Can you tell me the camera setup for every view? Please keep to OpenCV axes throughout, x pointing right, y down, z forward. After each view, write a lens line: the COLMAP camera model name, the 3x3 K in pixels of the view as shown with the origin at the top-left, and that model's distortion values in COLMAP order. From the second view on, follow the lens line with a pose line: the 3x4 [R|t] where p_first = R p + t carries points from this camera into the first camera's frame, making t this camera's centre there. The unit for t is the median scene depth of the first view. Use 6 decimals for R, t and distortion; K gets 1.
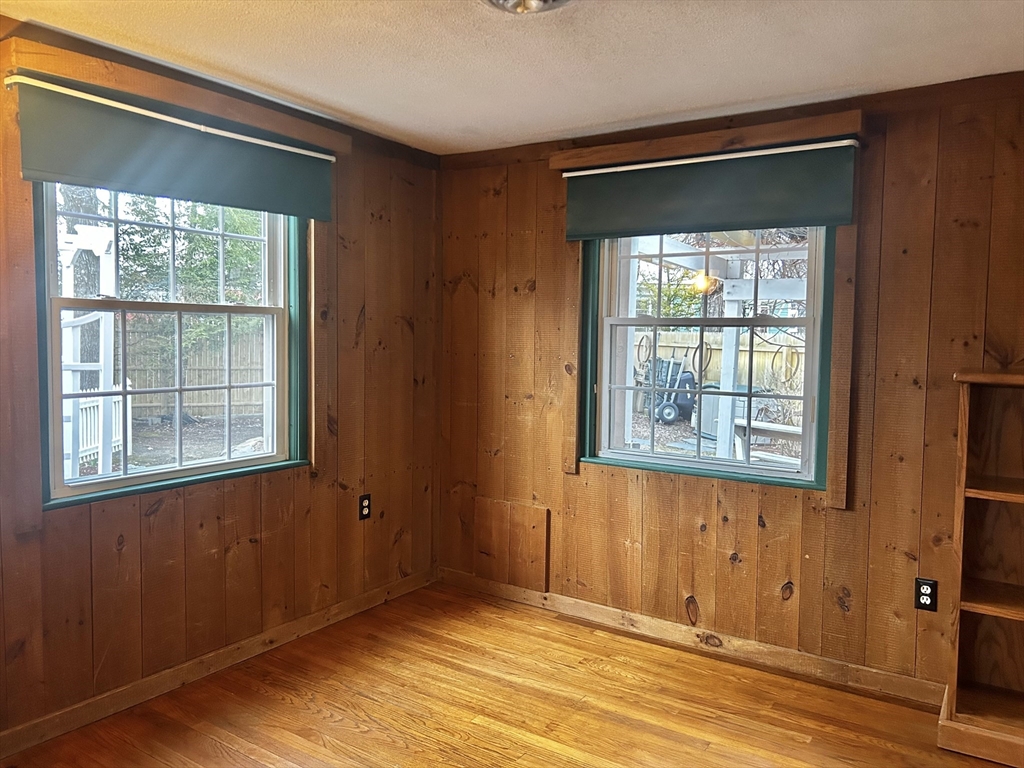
lens RADIAL K [[759.3, 0, 517.0], [0, 759.3, 378.1], [0, 0, 1]] dist [0.020580, -0.021713]
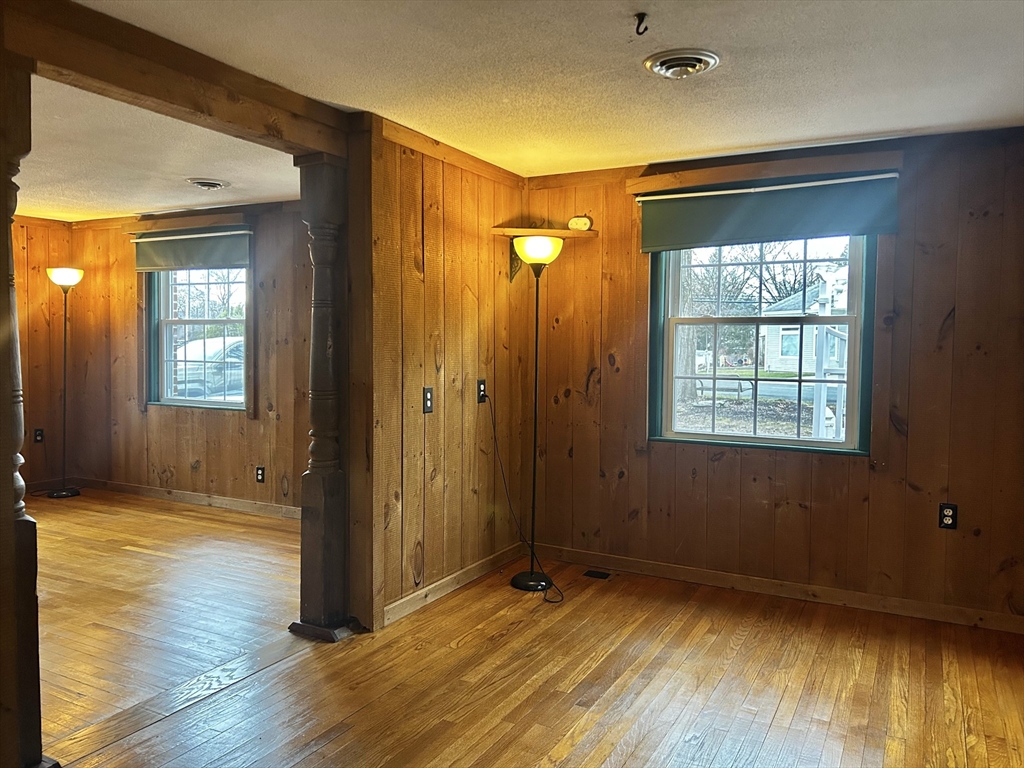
lens RADIAL K [[793.3, 0, 520.0], [0, 793.3, 376.6], [0, 0, 1]] dist [0.042245, -0.037127]
pose [[0.099268, 0.023504, -0.994783, 0.849178], [-0.069032, 0.997475, 0.016679, 0.014241], [0.992663, 0.067016, 0.100640, 0.385209]]
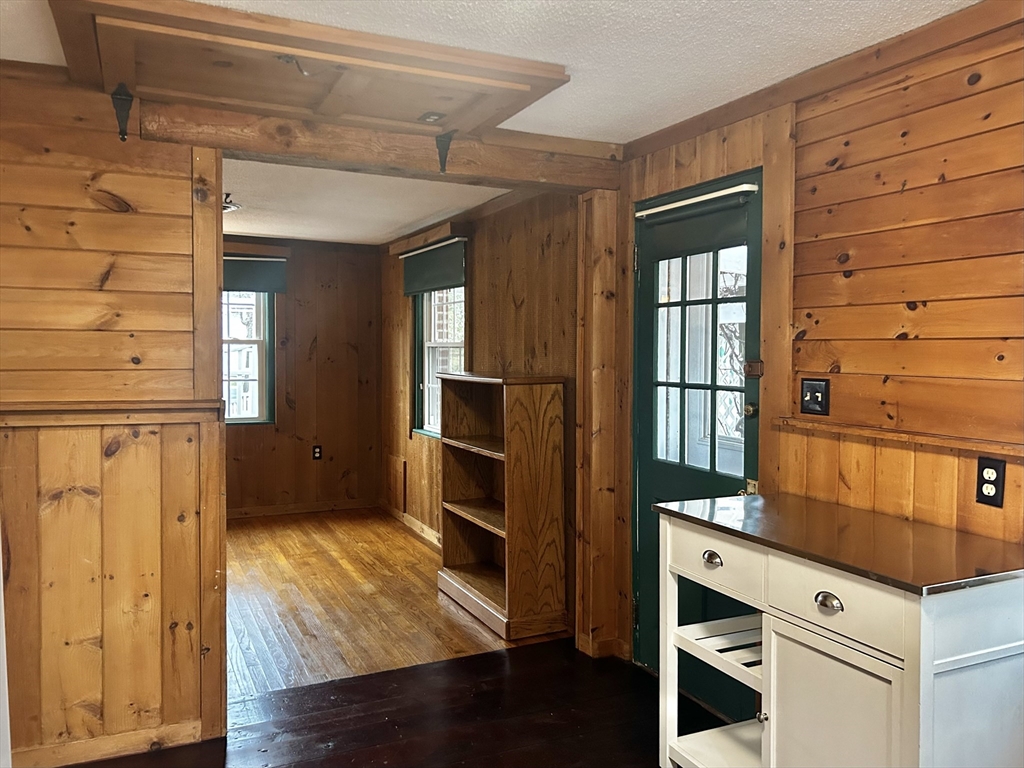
lens RADIAL K [[793.3, 0, 533.7], [0, 793.3, 382.9], [0, 0, 1]] dist [0.042245, -0.037127]
pose [[0.865650, 0.012401, -0.500496, 1.284568], [-0.023497, 0.999598, -0.015873, 0.030407], [0.500098, 0.025501, 0.865593, -0.380755]]
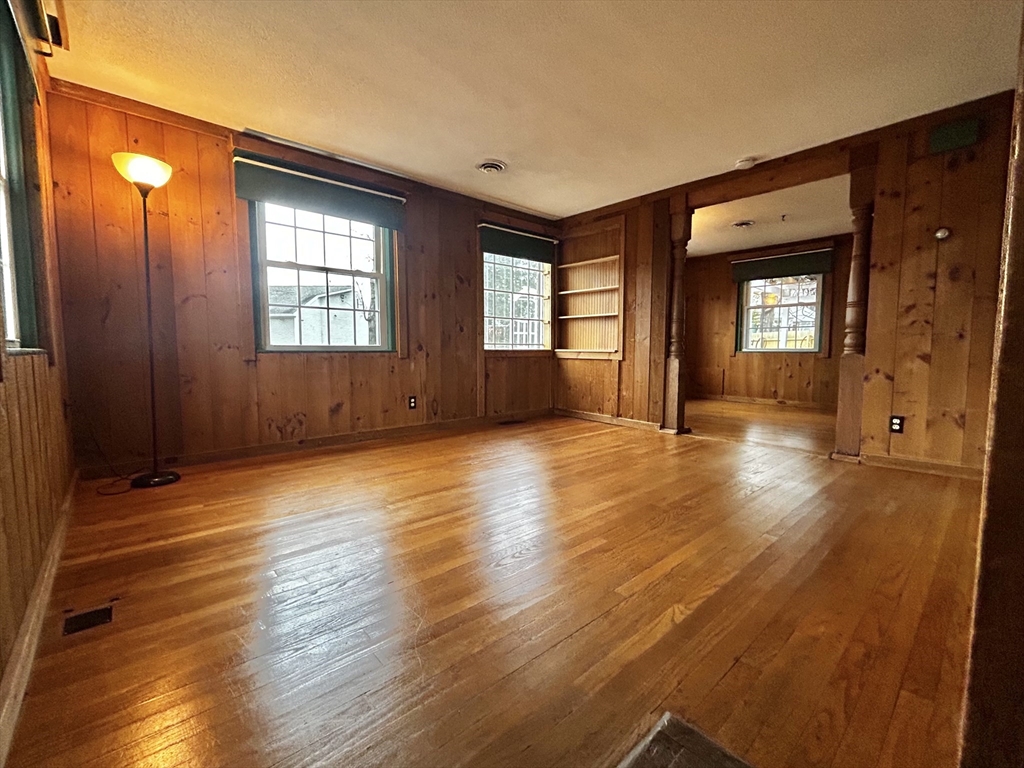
lens RADIAL K [[431.7, 0, 522.6], [0, 431.7, 381.3], [0, 0, 1]] dist [-0.007267, 0.000484]
pose [[0.970897, 0.002267, -0.239487, -0.389505], [0.001539, 0.999876, 0.015703, 0.224359], [0.239493, -0.015615, 0.970773, -1.073834]]
